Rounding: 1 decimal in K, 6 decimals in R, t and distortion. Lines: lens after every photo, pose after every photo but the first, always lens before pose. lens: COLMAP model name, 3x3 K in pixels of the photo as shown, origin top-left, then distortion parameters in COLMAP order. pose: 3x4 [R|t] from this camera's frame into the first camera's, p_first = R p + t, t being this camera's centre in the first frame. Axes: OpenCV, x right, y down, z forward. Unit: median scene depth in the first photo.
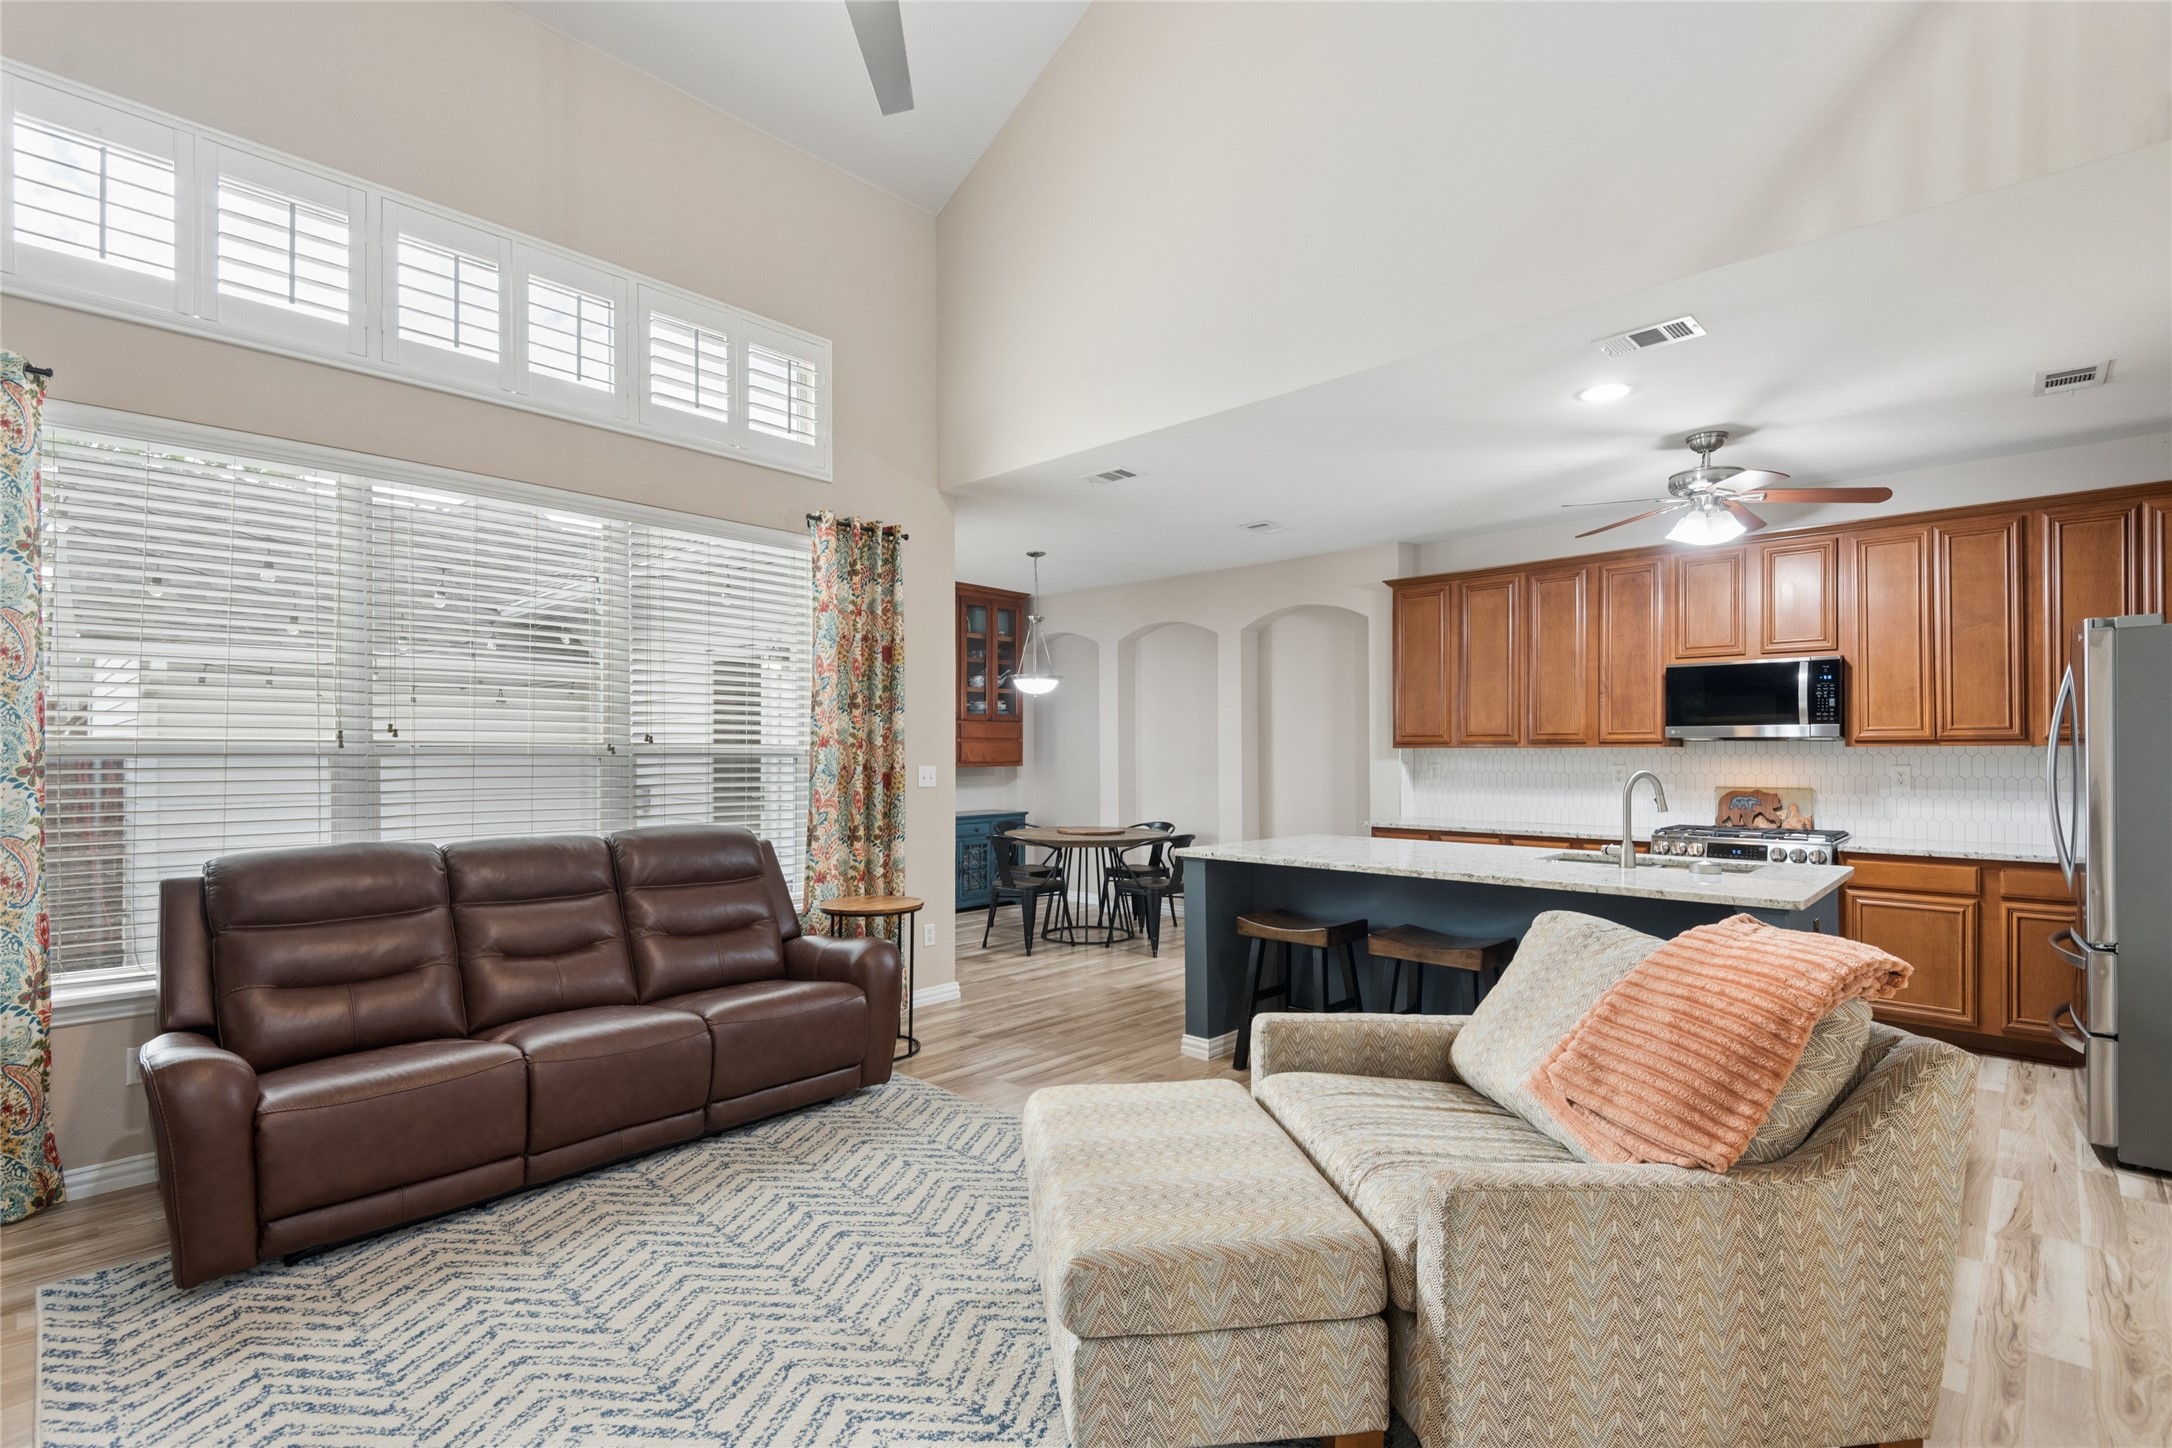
lens RADIAL K [[996.6, 0, 1091.3], [0, 996.6, 753.3], [0, 0, 1]] dist [0.015453, -0.008906]
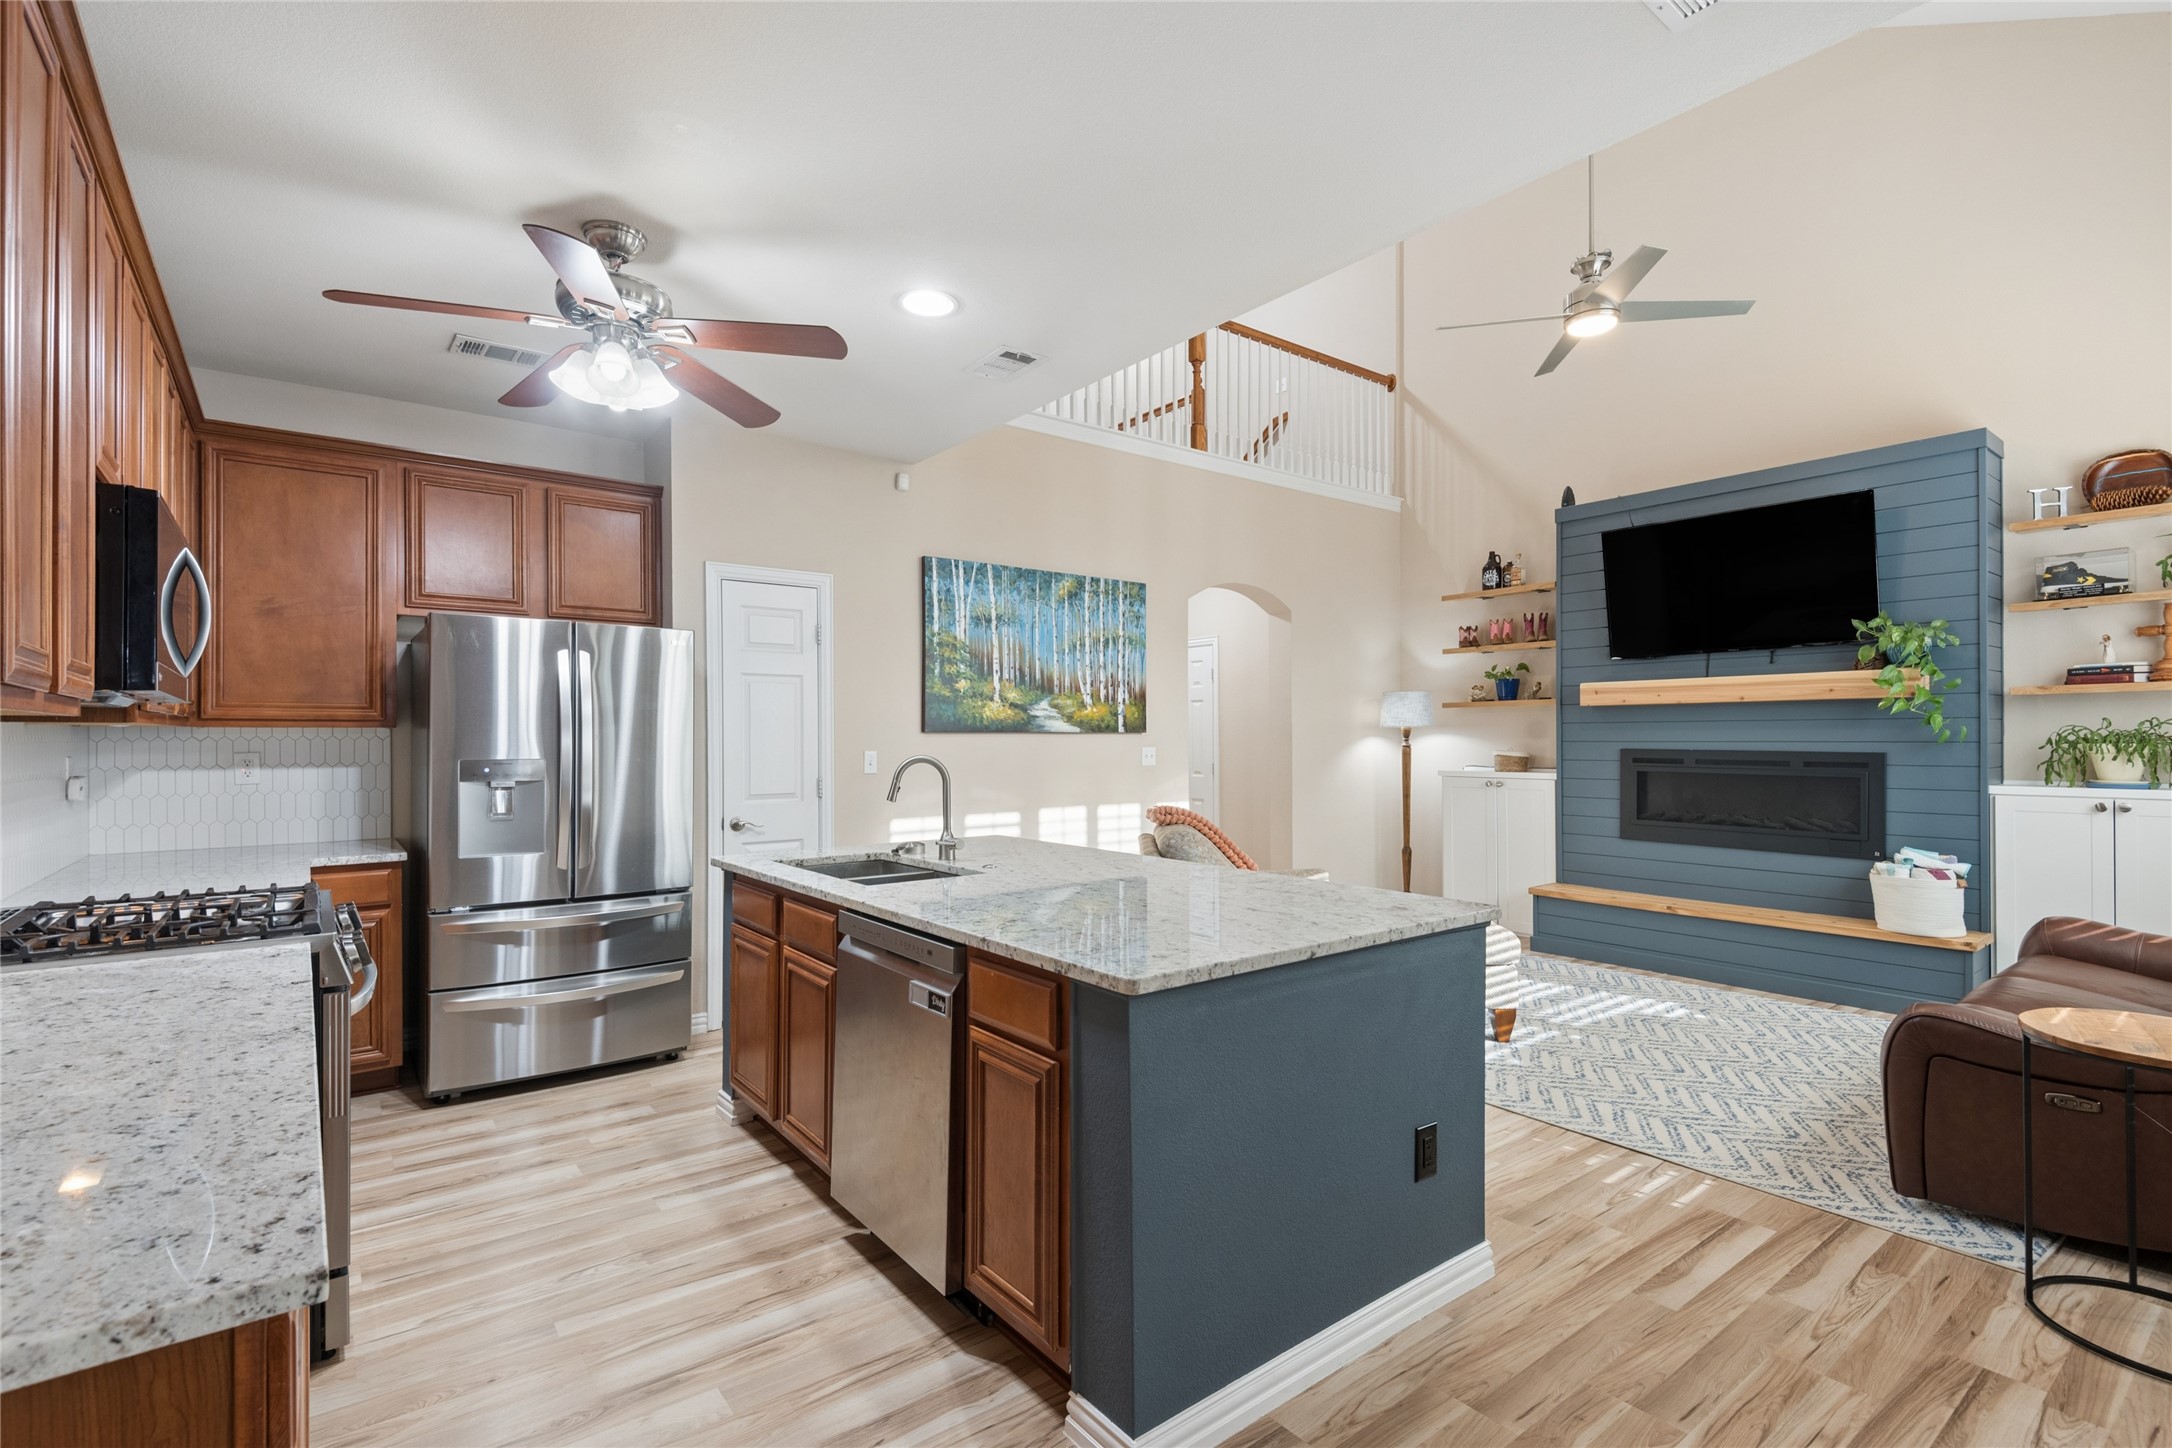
lens RADIAL K [[996.6, 0, 1073.1], [0, 996.6, 713.6], [0, 0, 1]] dist [0.015453, -0.008906]
pose [[-0.985911, 0.004166, 0.167222, 0.205396], [0.000262, 0.999727, -0.023358, 0.001404], [-0.167273, -0.022985, -0.985643, 1.446484]]
